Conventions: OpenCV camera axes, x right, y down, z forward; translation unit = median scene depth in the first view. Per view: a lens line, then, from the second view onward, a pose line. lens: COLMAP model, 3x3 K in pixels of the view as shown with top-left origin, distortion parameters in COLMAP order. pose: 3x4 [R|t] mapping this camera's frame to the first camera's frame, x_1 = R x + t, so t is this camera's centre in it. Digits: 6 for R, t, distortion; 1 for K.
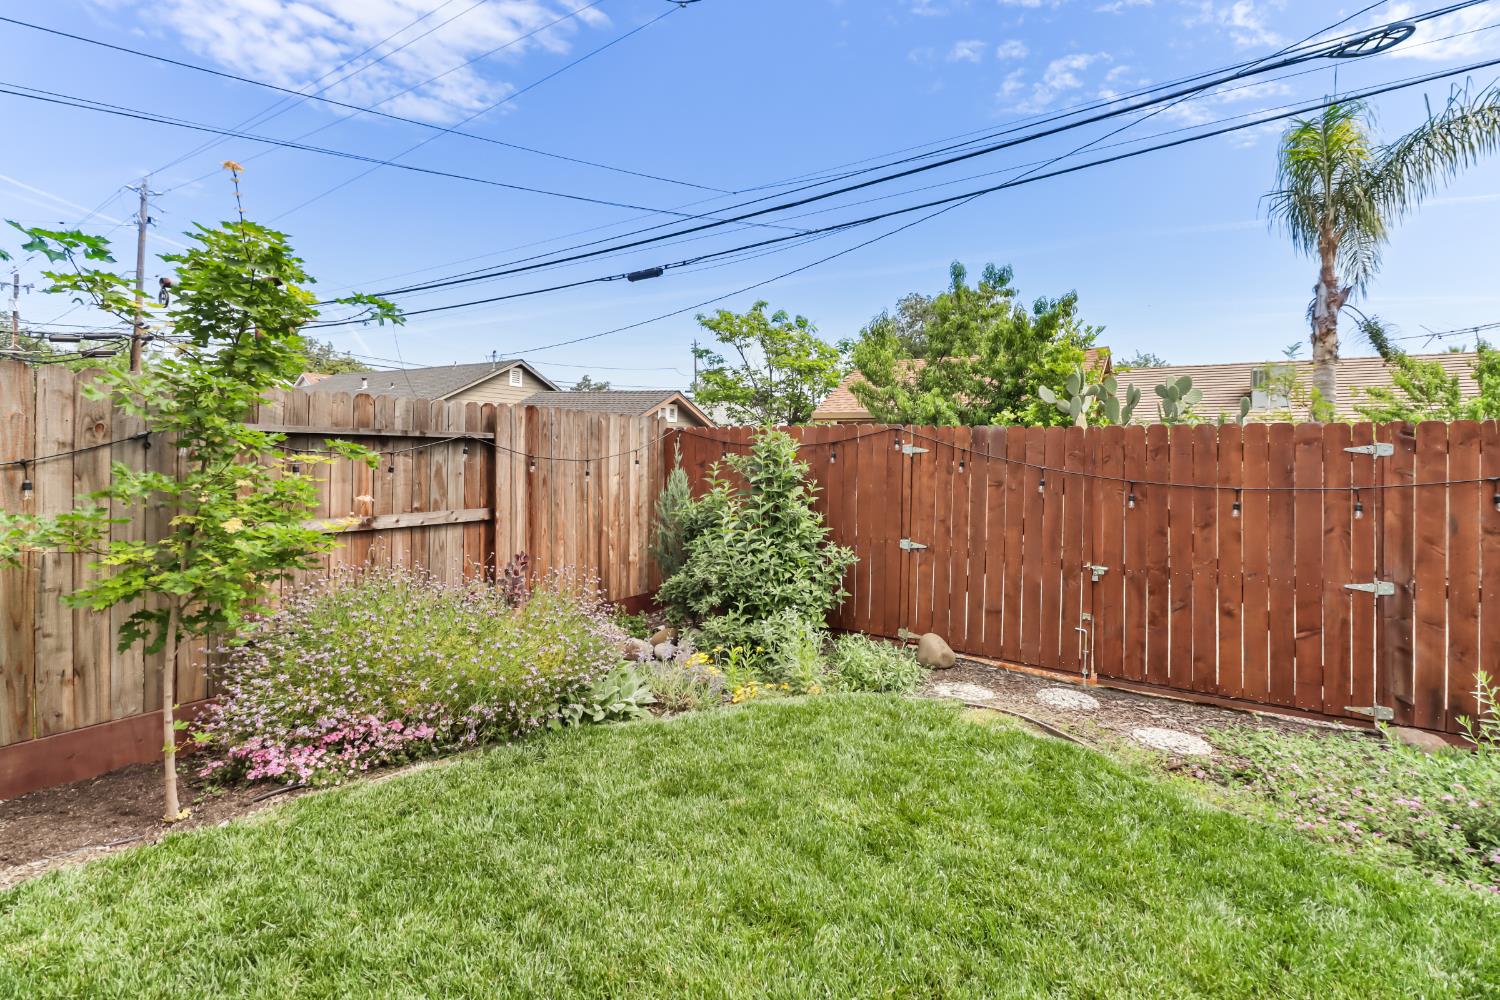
lens RADIAL K [[694.8, 0, 752.4], [0, 694.8, 460.8], [0, 0, 1]] dist [0.015201, -0.011202]
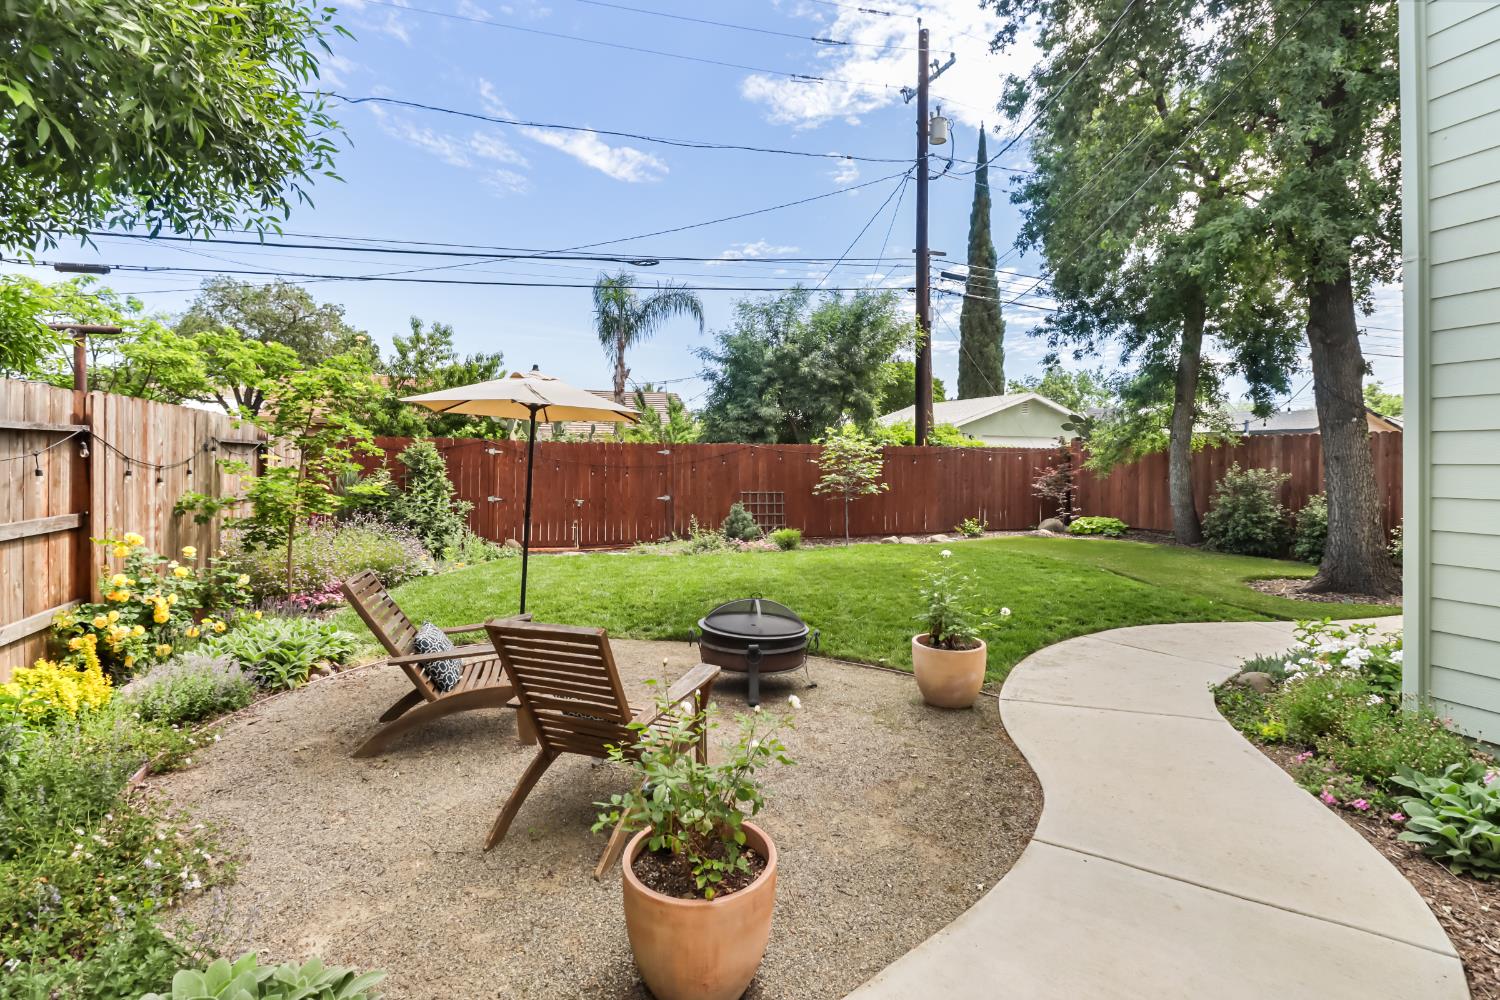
lens RADIAL K [[694.8, 0, 757.3], [0, 694.8, 462.9], [0, 0, 1]] dist [0.015201, -0.011202]
pose [[0.581237, -0.011447, 0.813654, -0.939146], [0.008127, 0.999933, 0.008261, 0.005748], [-0.813694, 0.001811, 0.581291, -0.763508]]
